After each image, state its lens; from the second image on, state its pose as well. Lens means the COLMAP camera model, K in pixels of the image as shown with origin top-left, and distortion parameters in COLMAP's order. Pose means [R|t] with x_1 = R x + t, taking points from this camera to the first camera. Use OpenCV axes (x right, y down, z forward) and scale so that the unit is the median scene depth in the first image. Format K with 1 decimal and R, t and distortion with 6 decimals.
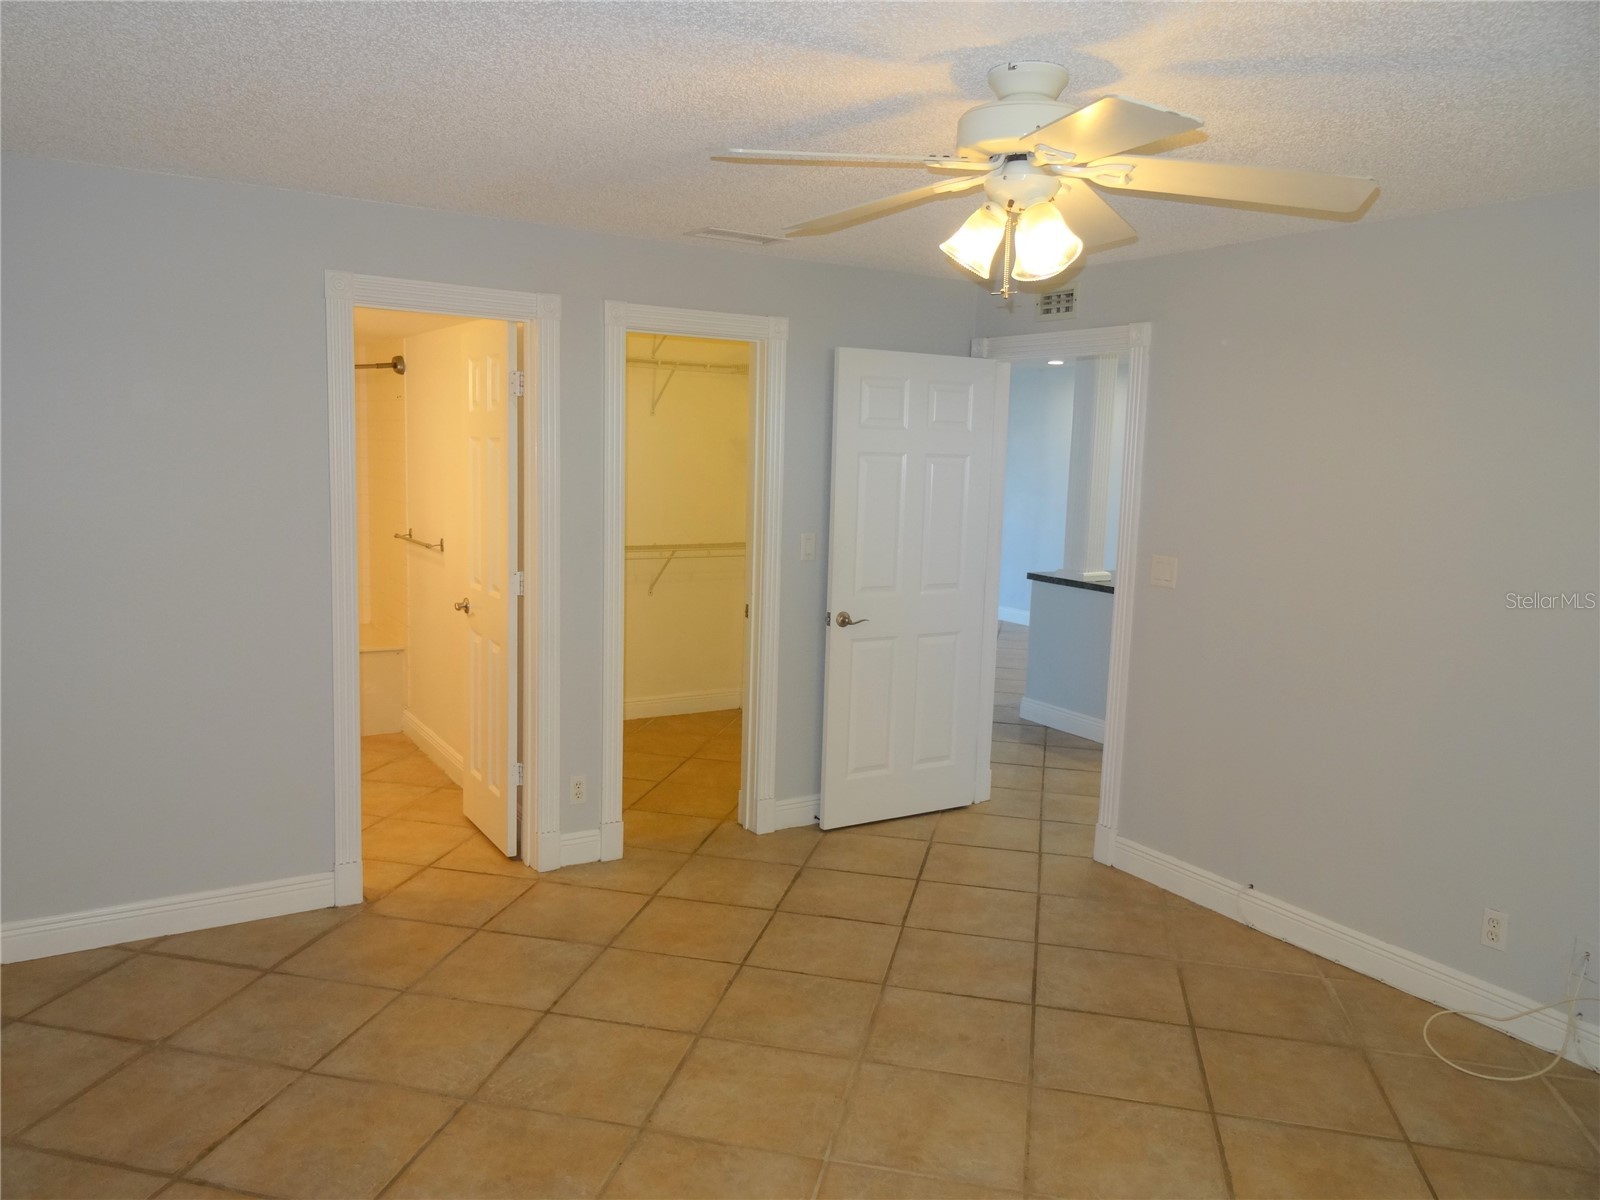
lens RADIAL K [[1168.6, 0, 827.2], [0, 1168.6, 599.7], [0, 0, 1]] dist [0.044490, -0.003804]
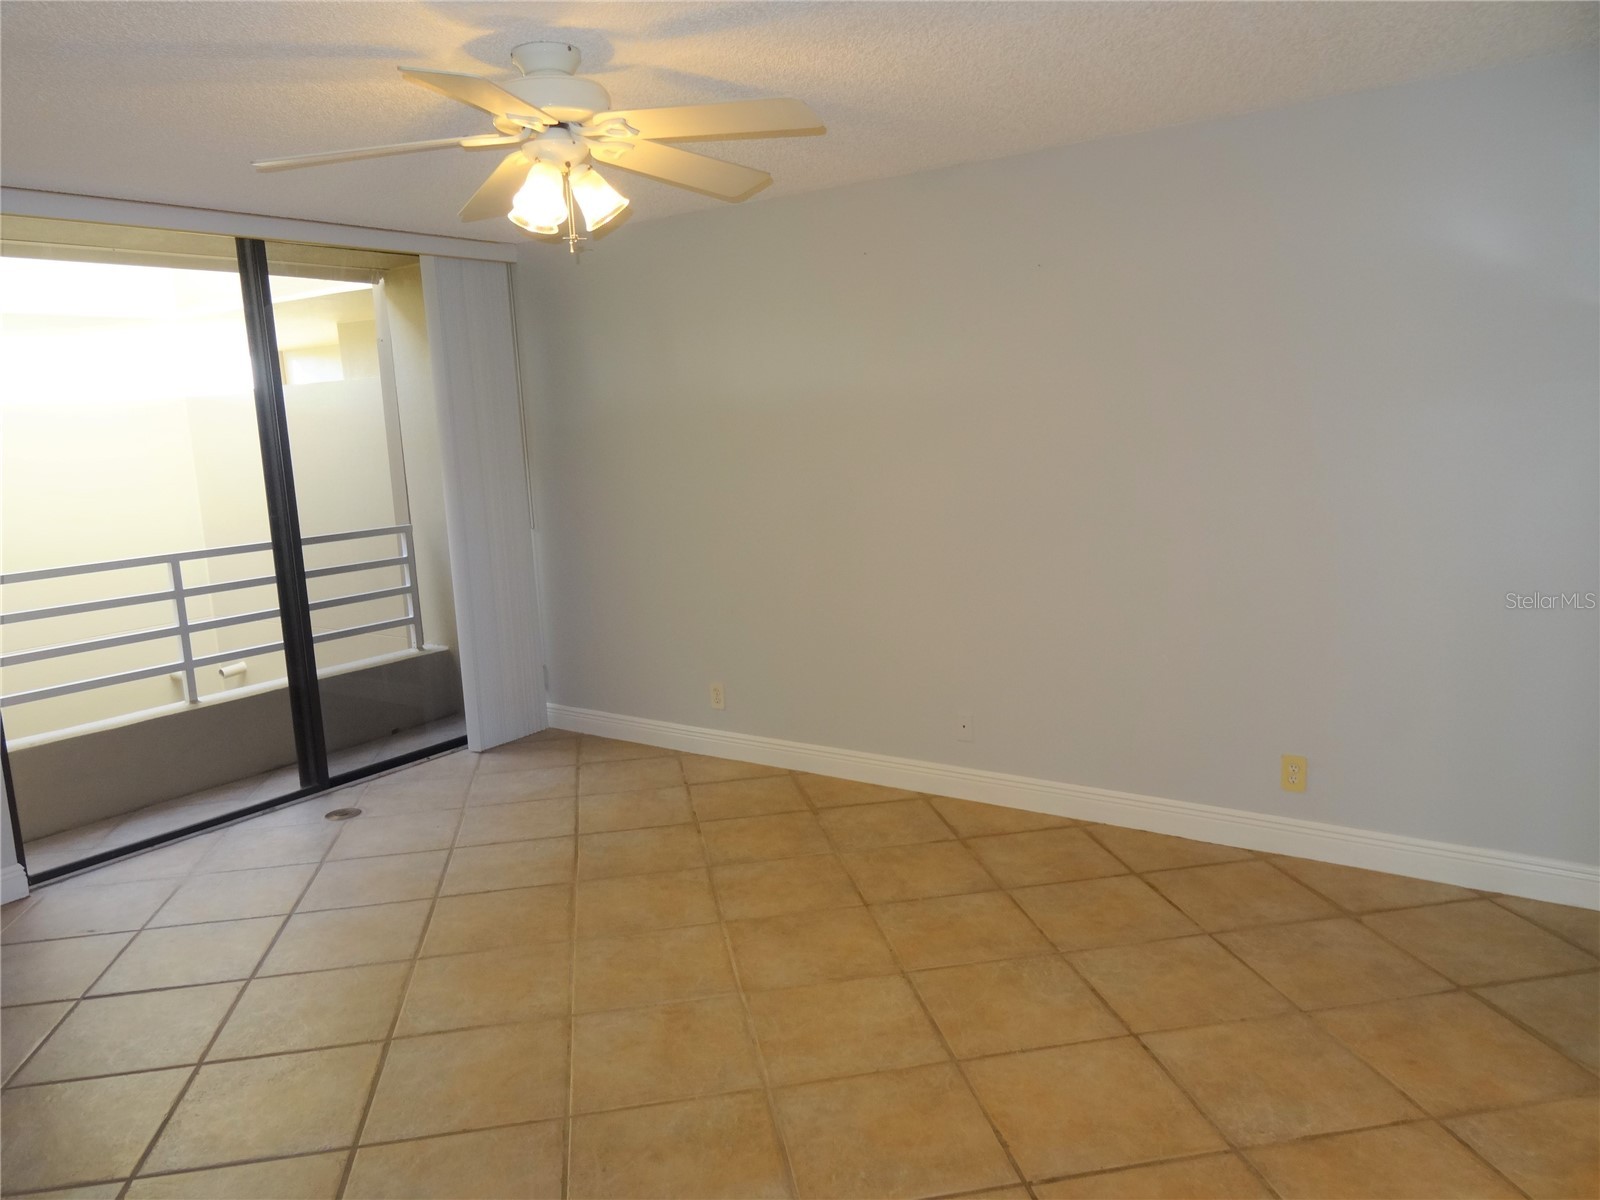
lens RADIAL K [[1168.6, 0, 827.2], [0, 1168.6, 599.7], [0, 0, 1]] dist [0.044490, -0.003804]
pose [[-0.922060, 0.065708, -0.381429, 0.295326], [-0.041725, 0.962866, 0.266735, -0.188437], [0.384792, 0.261861, -0.885079, 1.705254]]
